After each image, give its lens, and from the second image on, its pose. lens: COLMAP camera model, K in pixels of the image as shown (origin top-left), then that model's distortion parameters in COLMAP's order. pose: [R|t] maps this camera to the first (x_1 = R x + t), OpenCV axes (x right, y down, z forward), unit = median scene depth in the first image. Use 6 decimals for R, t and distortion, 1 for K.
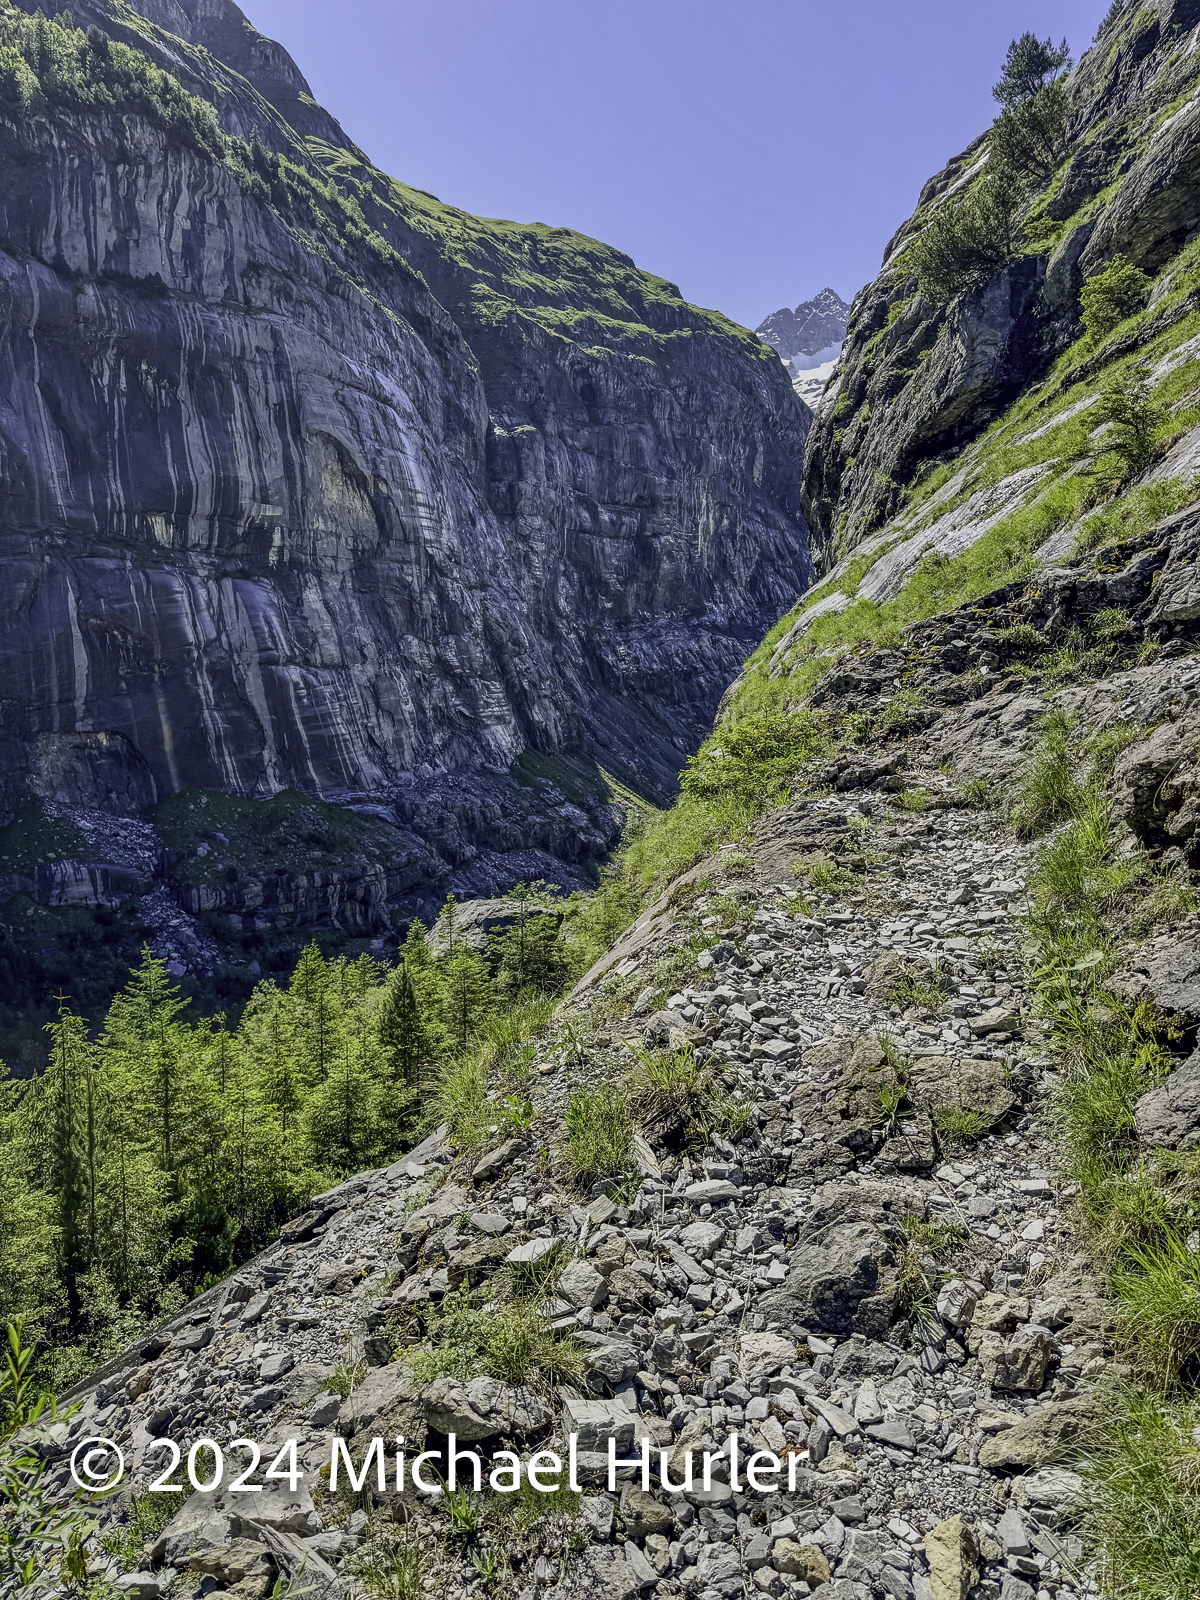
lens RADIAL K [[1193.0, 0, 603.7], [0, 1193.0, 794.6], [0, 0, 1]] dist [0.000713, -0.002730]
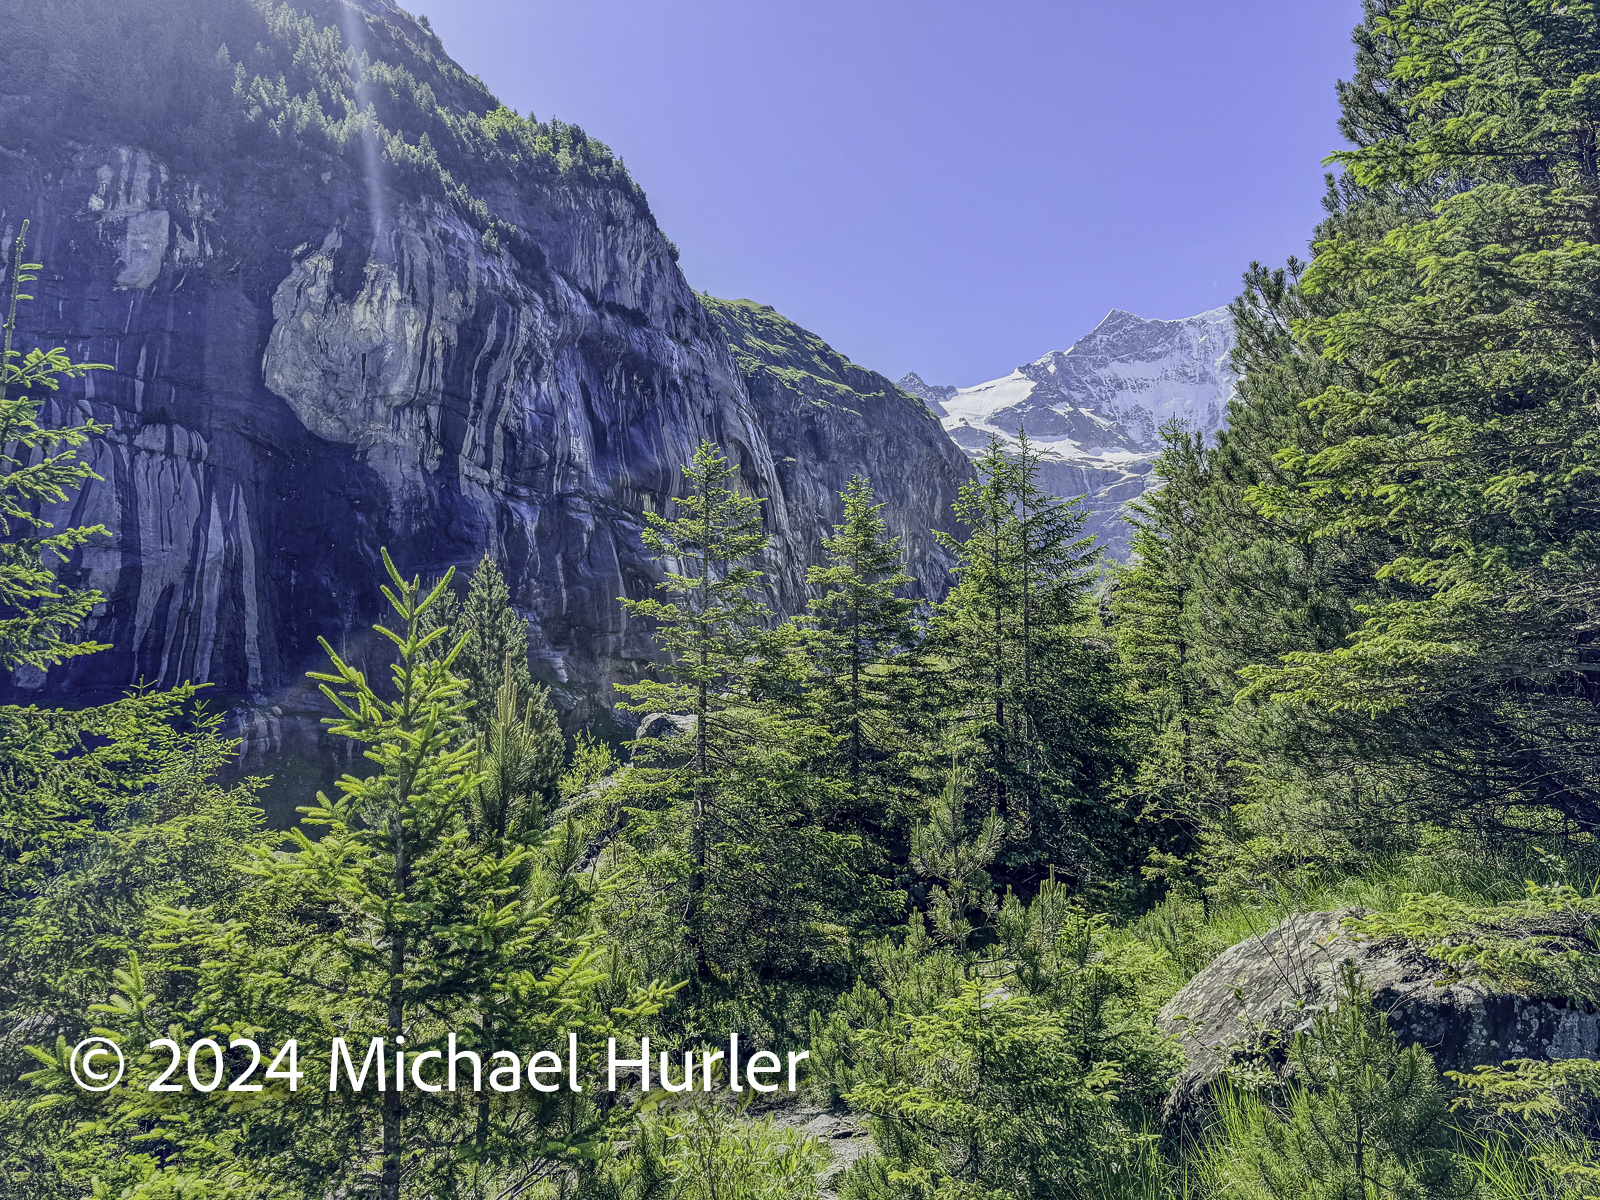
lens RADIAL K [[1123.1, 0, 794.9], [0, 1123.1, 608.4], [0, 0, 1]] dist [0.002492, -0.001732]
pose [[0.993805, 0.037673, 0.104558, -0.310587], [-0.017313, 0.981788, -0.189190, 0.086074], [-0.109781, 0.186208, 0.976358, -0.099372]]
